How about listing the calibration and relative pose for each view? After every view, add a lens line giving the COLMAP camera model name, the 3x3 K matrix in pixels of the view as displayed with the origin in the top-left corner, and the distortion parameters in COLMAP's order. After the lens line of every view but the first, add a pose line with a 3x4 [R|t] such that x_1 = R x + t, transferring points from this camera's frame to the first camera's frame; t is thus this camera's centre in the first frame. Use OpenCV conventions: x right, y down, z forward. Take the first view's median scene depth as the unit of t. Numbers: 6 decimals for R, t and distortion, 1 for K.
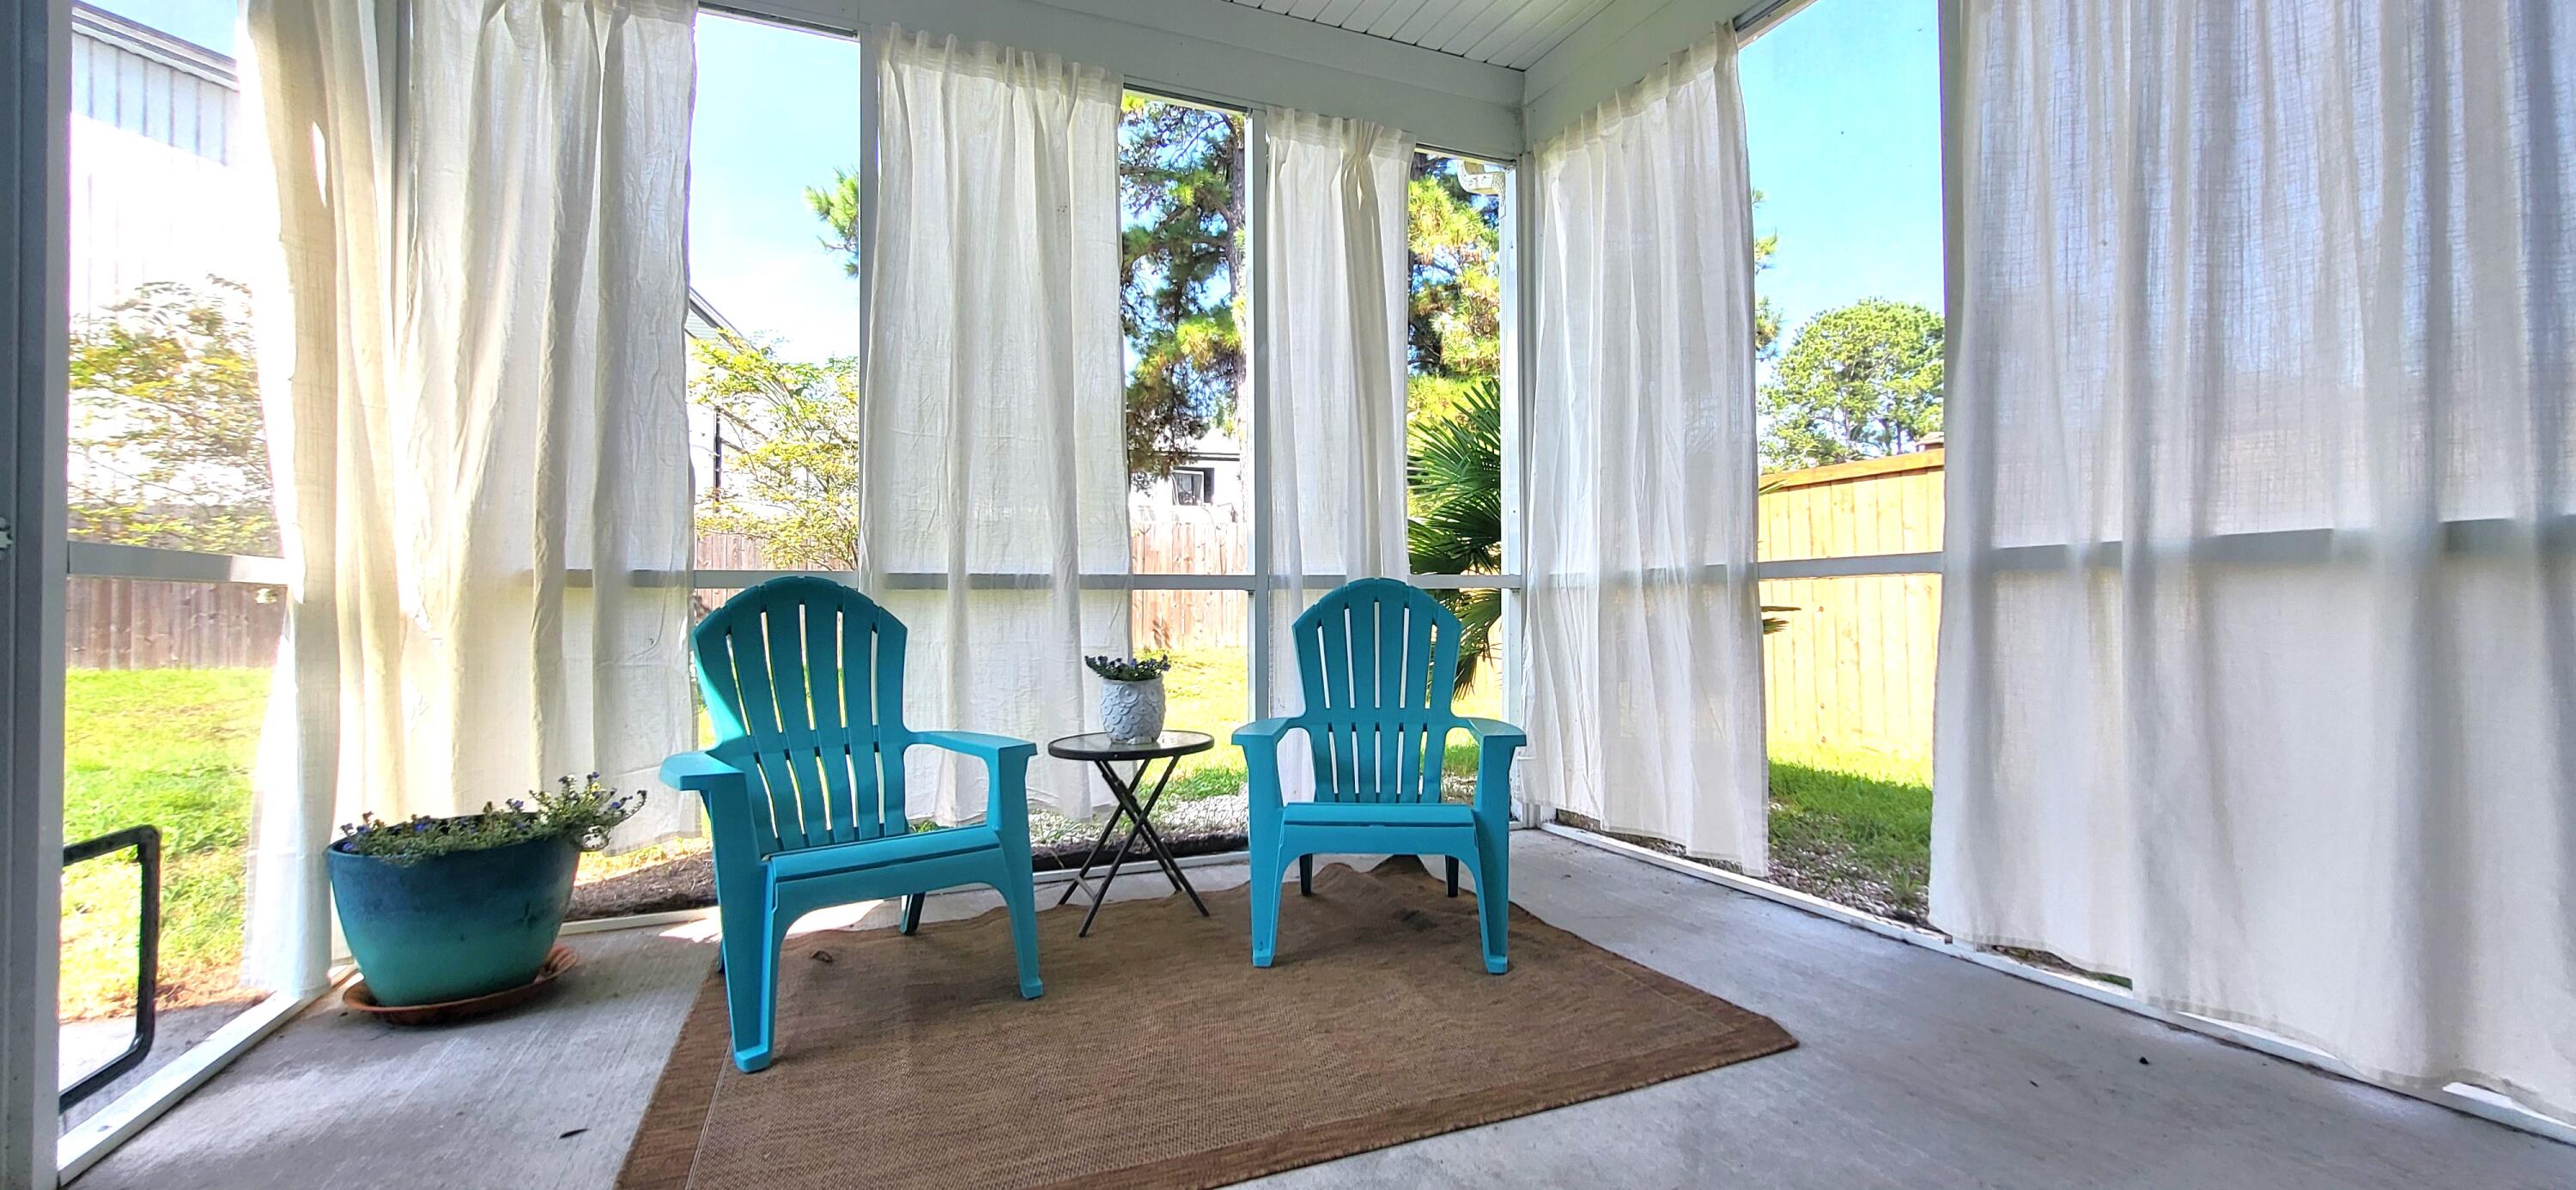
lens RADIAL K [[1017.5, 0, 1292.4], [0, 1017.5, 594.7], [0, 0, 1]] dist [0.000172, -0.002051]
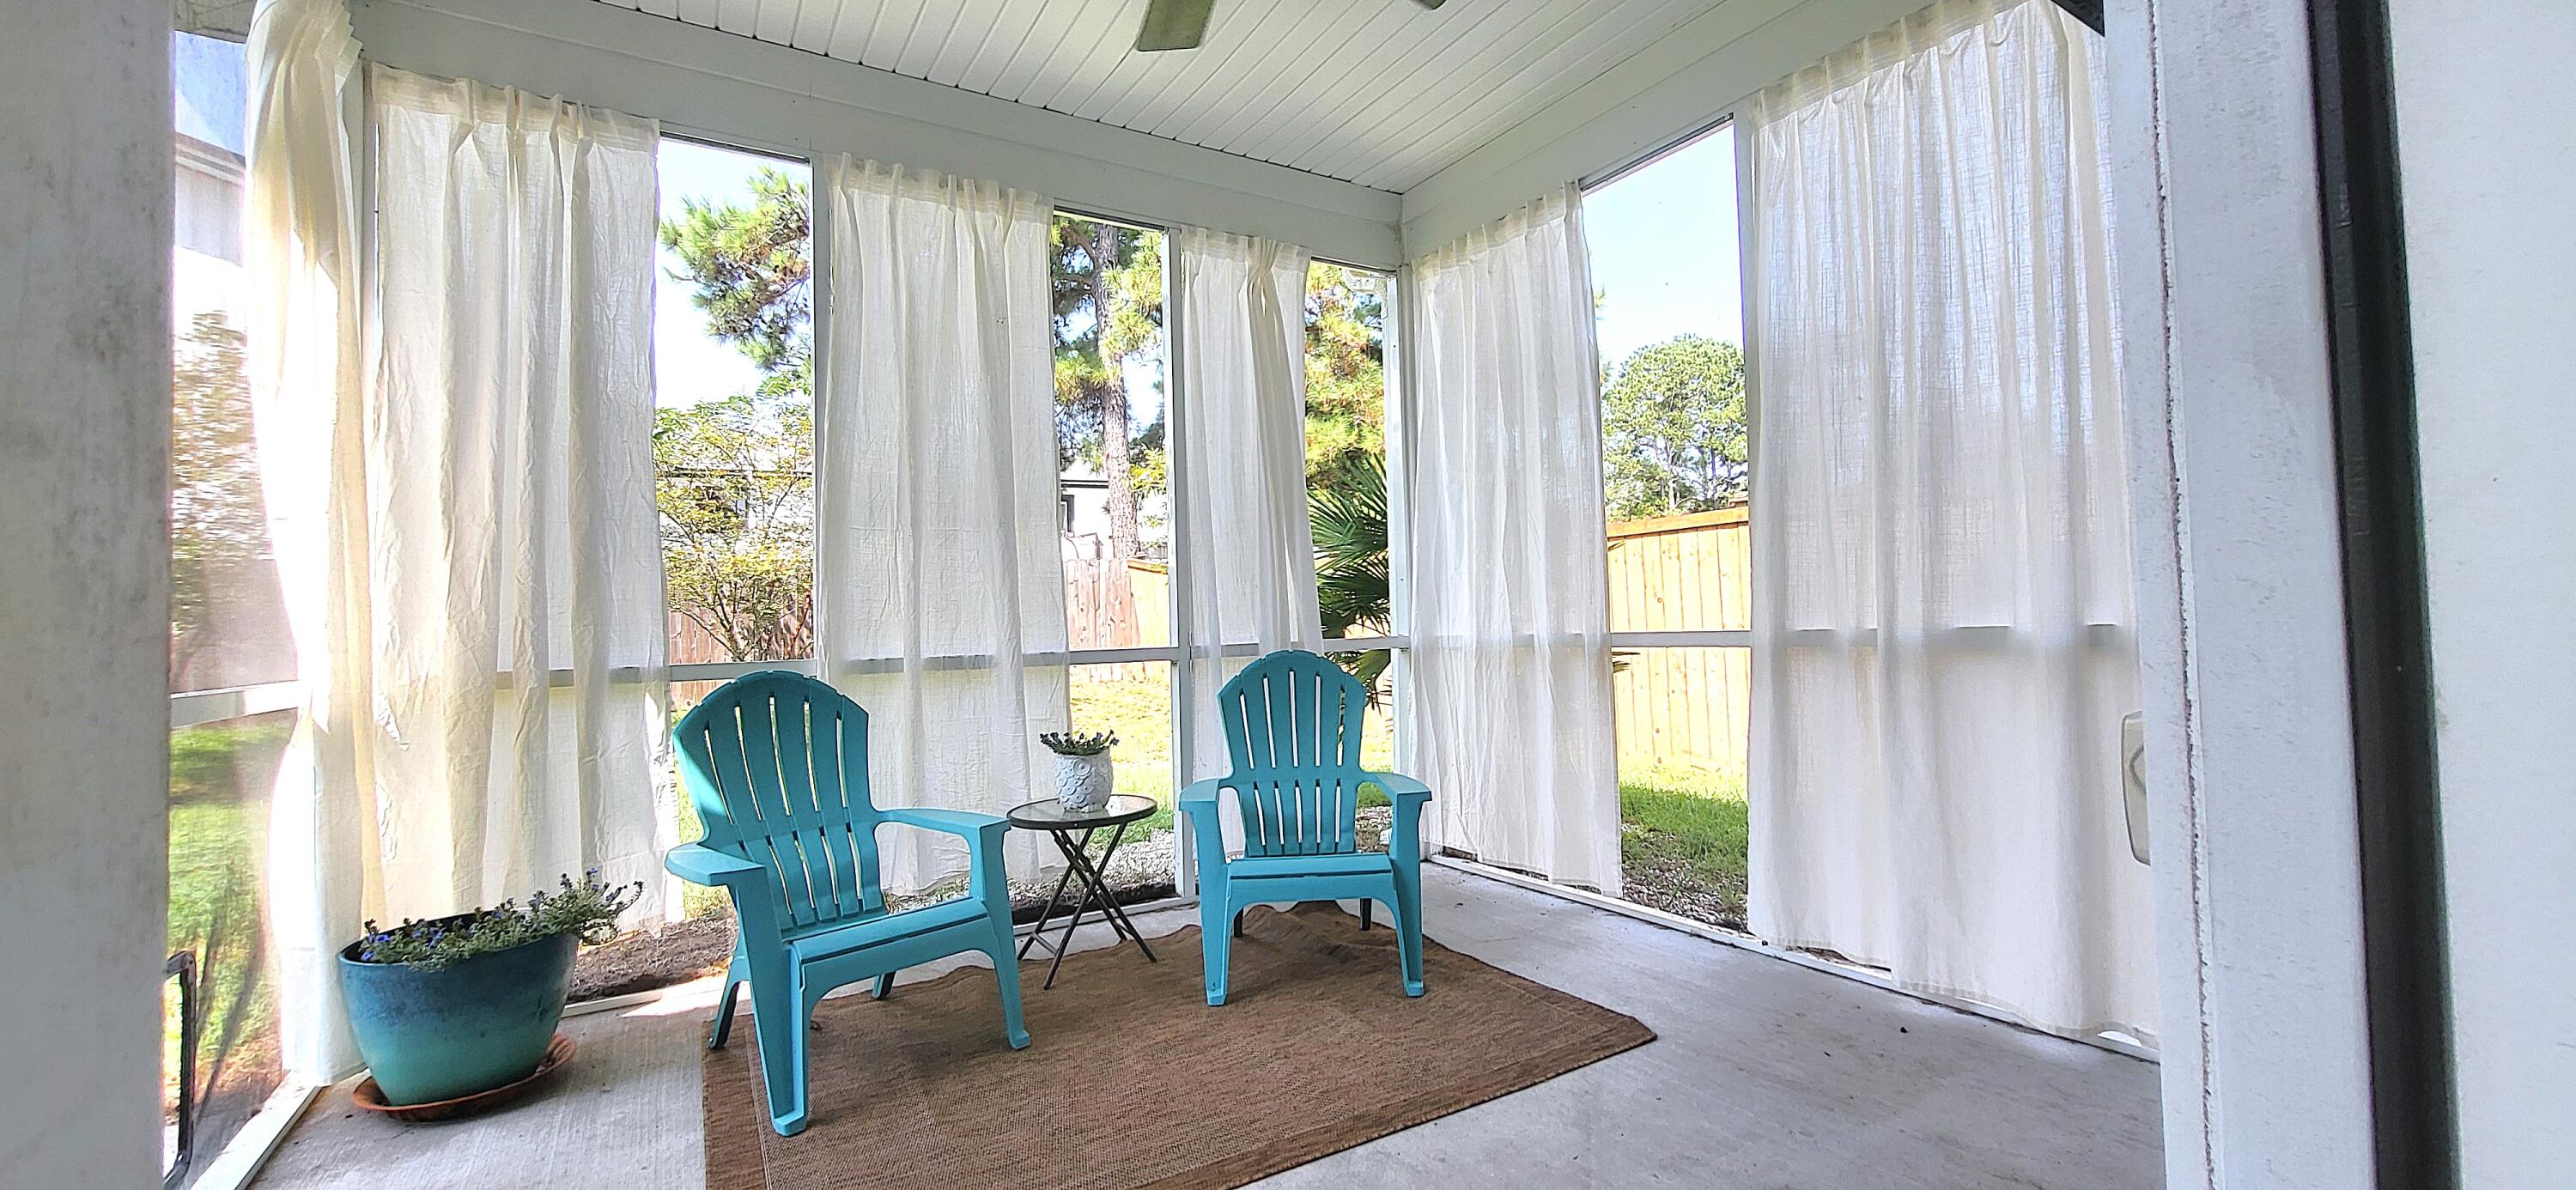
lens RADIAL K [[1017.5, 0, 1293.2], [0, 1017.5, 588.8], [0, 0, 1]] dist [0.000172, -0.002051]
pose [[0.989600, -0.015106, 0.143051, -0.096045], [0.018354, 0.999602, -0.021417, -0.075837], [-0.142671, 0.023820, 0.989484, -0.157523]]
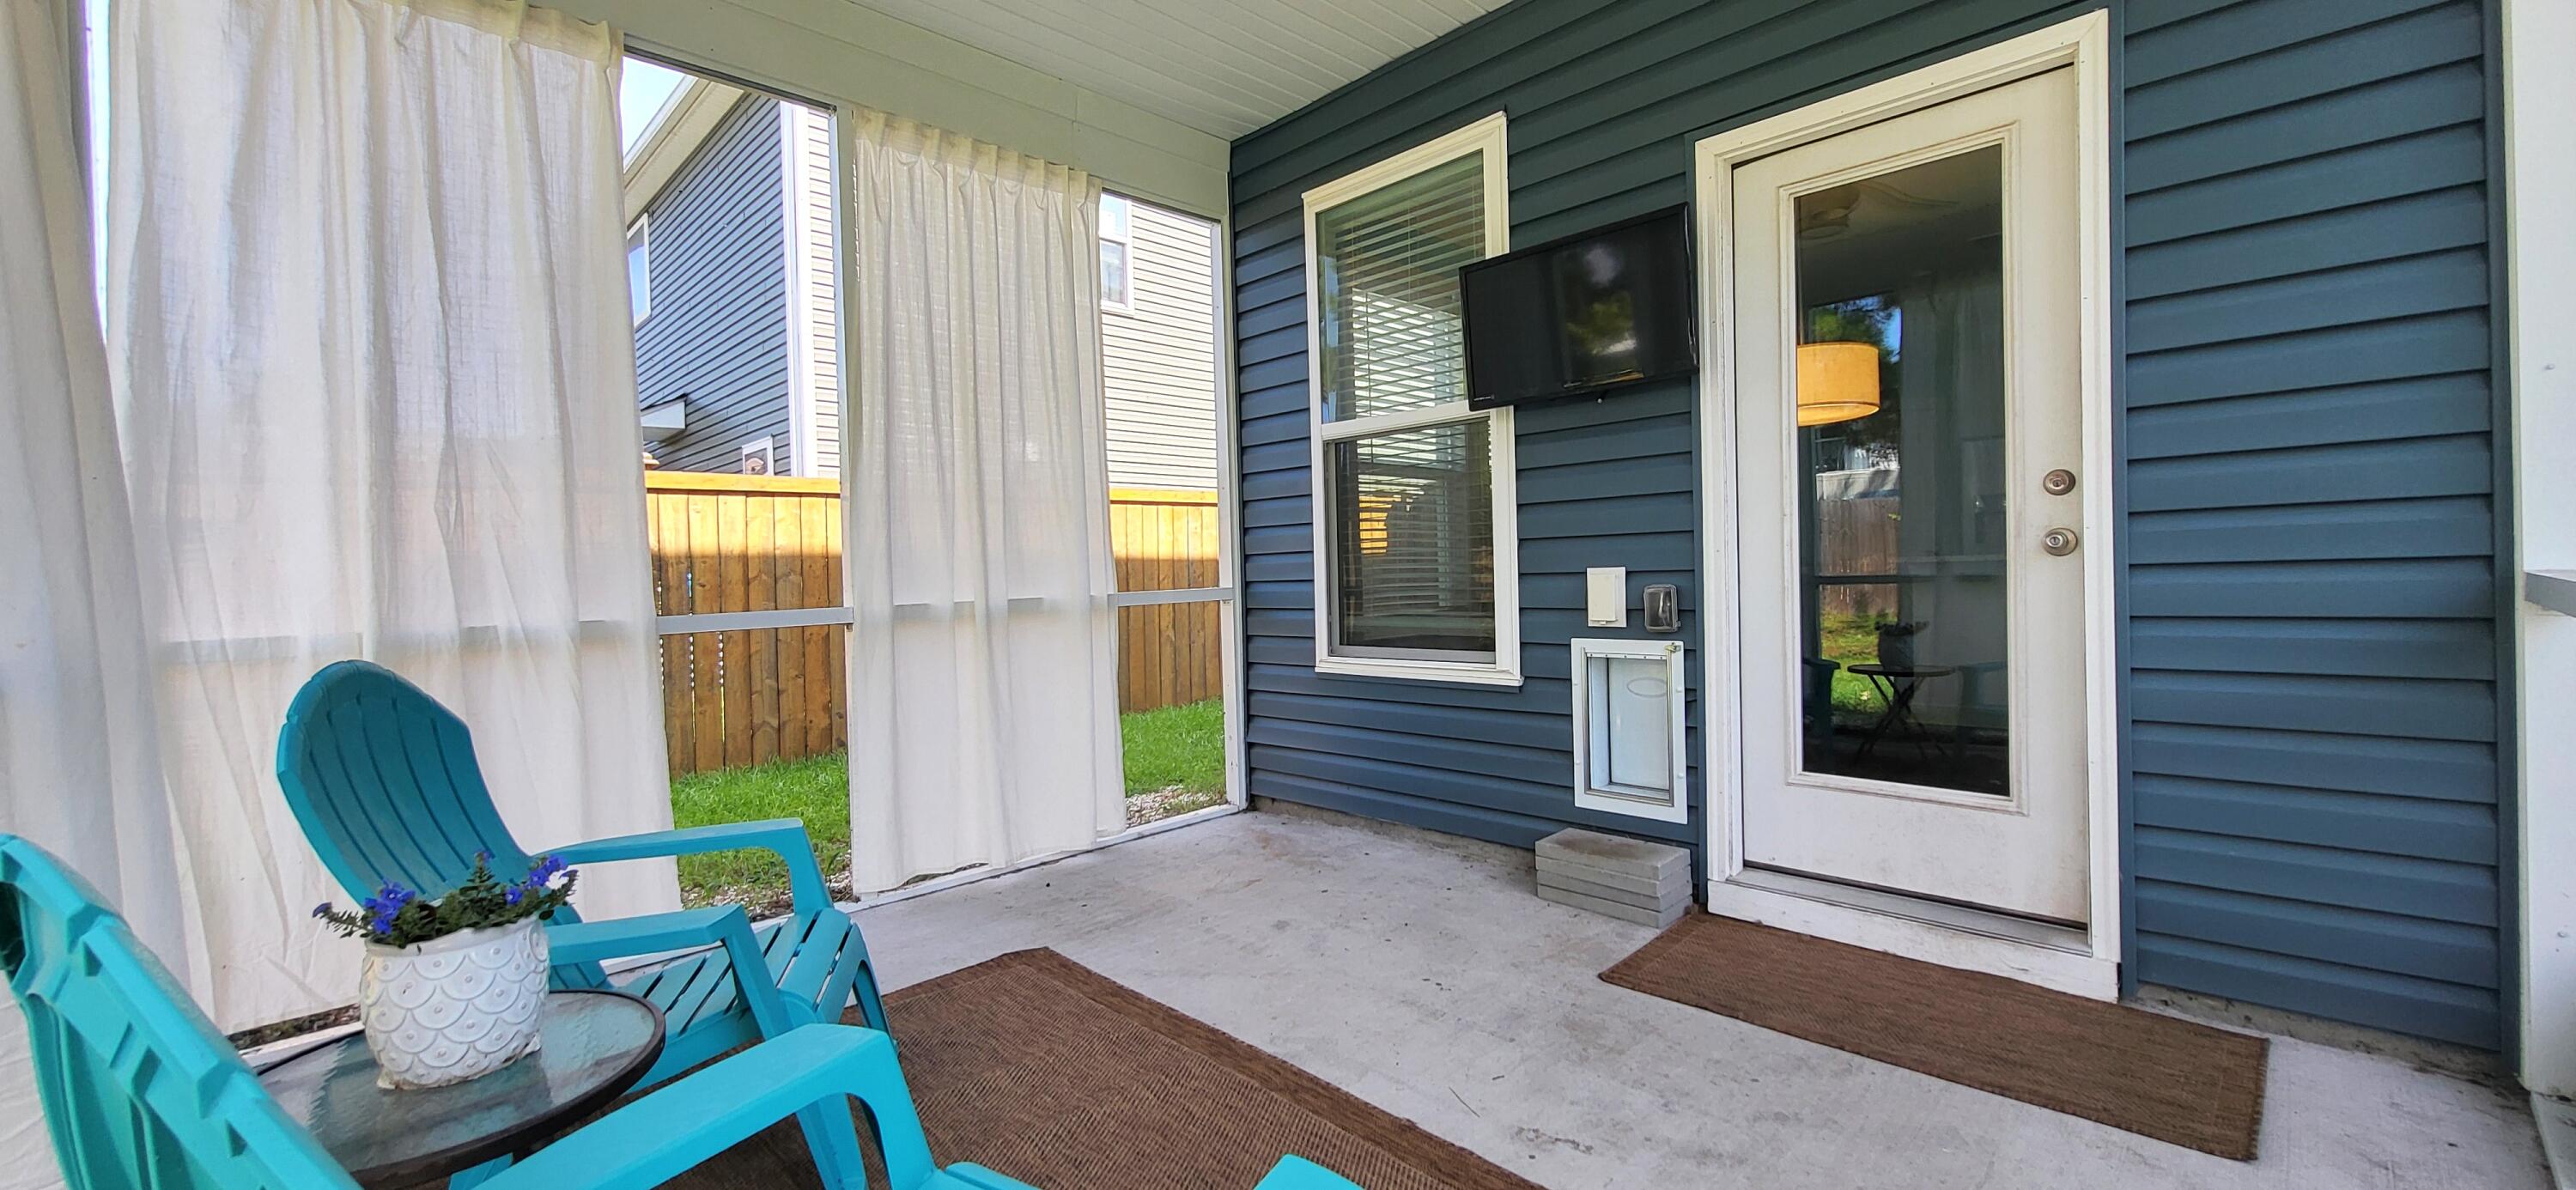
lens RADIAL K [[1017.5, 0, 1282.4], [0, 1017.5, 585.5], [0, 0, 1]] dist [0.000172, -0.002051]
pose [[-0.358874, 0.005300, 0.933371, -0.774698], [0.017672, 0.999843, 0.001117, -0.059549], [-0.933219, 0.016895, -0.358912, 0.934187]]
